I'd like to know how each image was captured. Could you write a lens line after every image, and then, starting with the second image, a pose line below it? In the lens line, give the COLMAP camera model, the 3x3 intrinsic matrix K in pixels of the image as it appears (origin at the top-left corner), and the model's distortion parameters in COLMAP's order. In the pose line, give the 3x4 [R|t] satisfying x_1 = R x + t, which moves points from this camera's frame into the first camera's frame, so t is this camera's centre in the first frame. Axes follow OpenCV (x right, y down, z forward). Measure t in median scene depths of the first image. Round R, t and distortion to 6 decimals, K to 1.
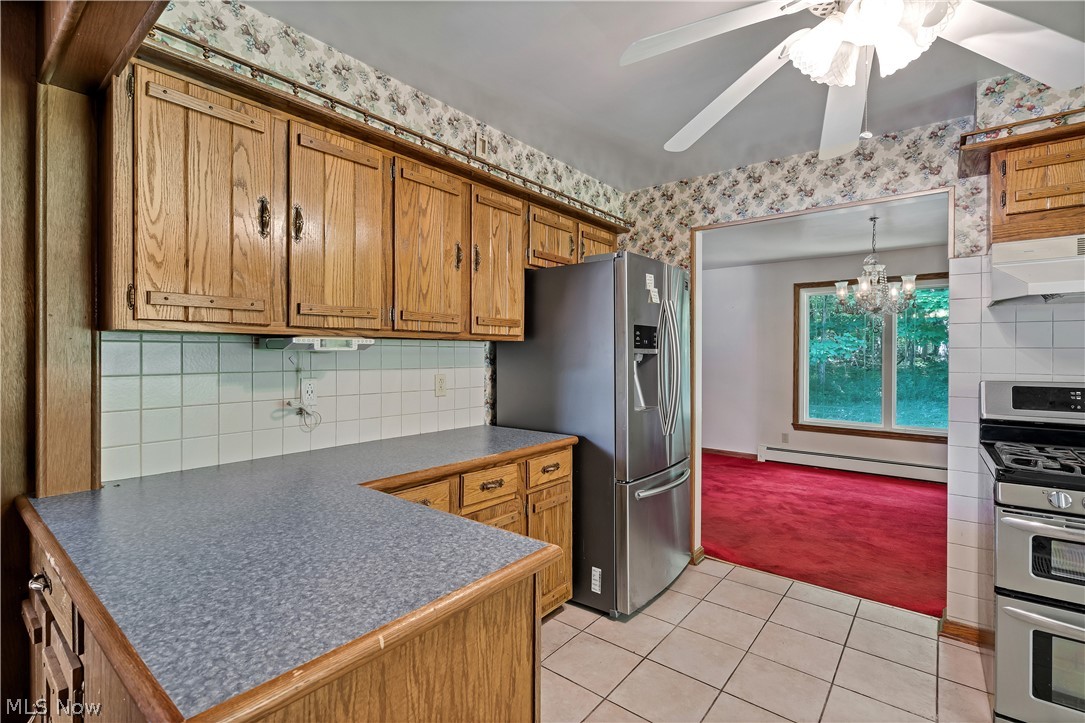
lens RADIAL K [[497.7, 0, 537.3], [0, 497.7, 353.7], [0, 0, 1]] dist [-0.004692, 0.002203]
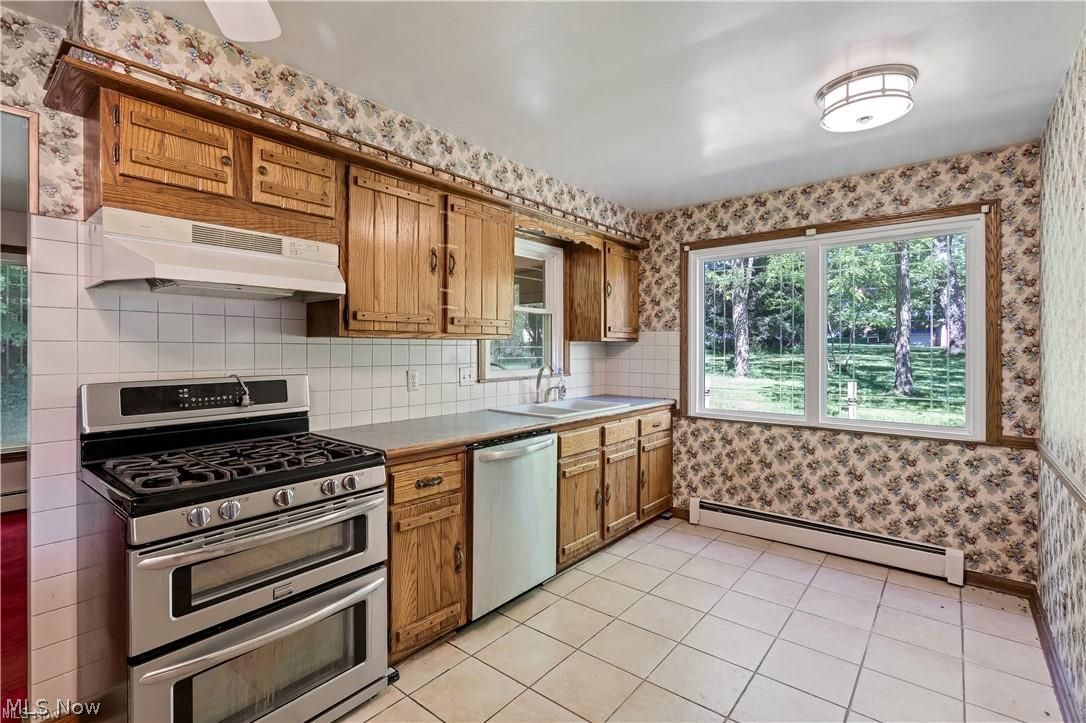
lens RADIAL K [[498.2, 0, 540.7], [0, 498.2, 351.6], [0, 0, 1]] dist [-0.004692, 0.002203]
pose [[0.011047, -0.008746, 0.999901, 0.124944], [-0.000656, 0.999961, 0.008754, -0.002278], [-0.999939, -0.000753, 0.011041, 0.257593]]
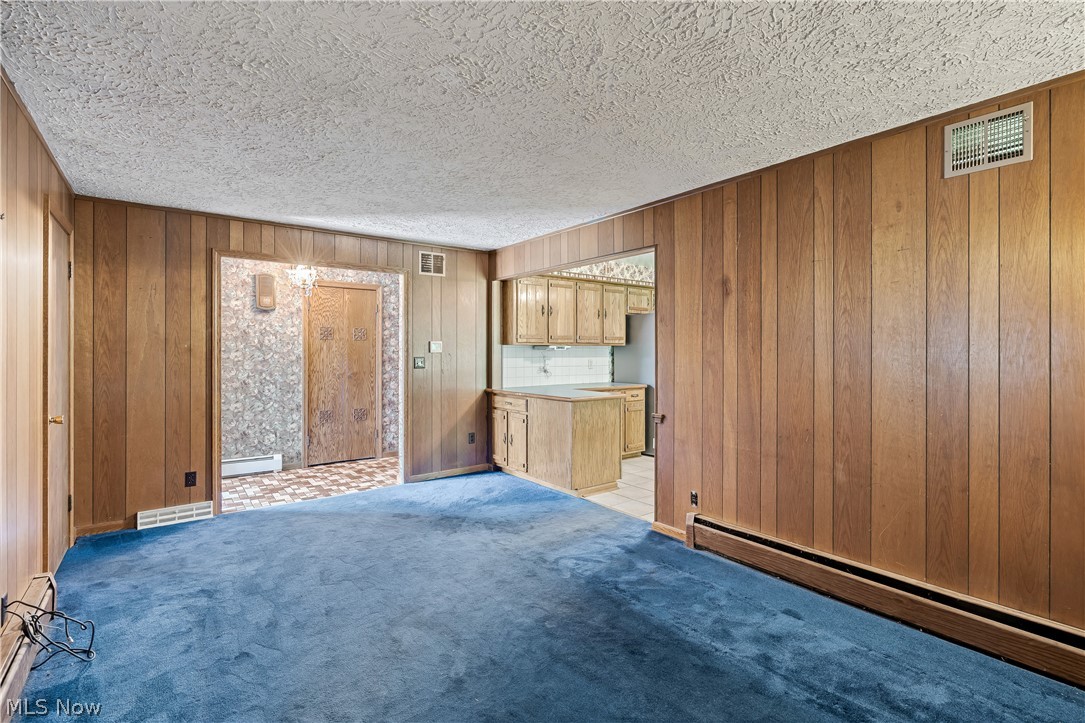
lens RADIAL K [[497.7, 0, 540.5], [0, 497.7, 350.0], [0, 0, 1]] dist [-0.004692, 0.002203]
pose [[0.971697, -0.003438, -0.236207, 0.156451], [0.002979, 0.999993, -0.002303, 0.000189], [0.236213, 0.001534, 0.971700, -1.566153]]
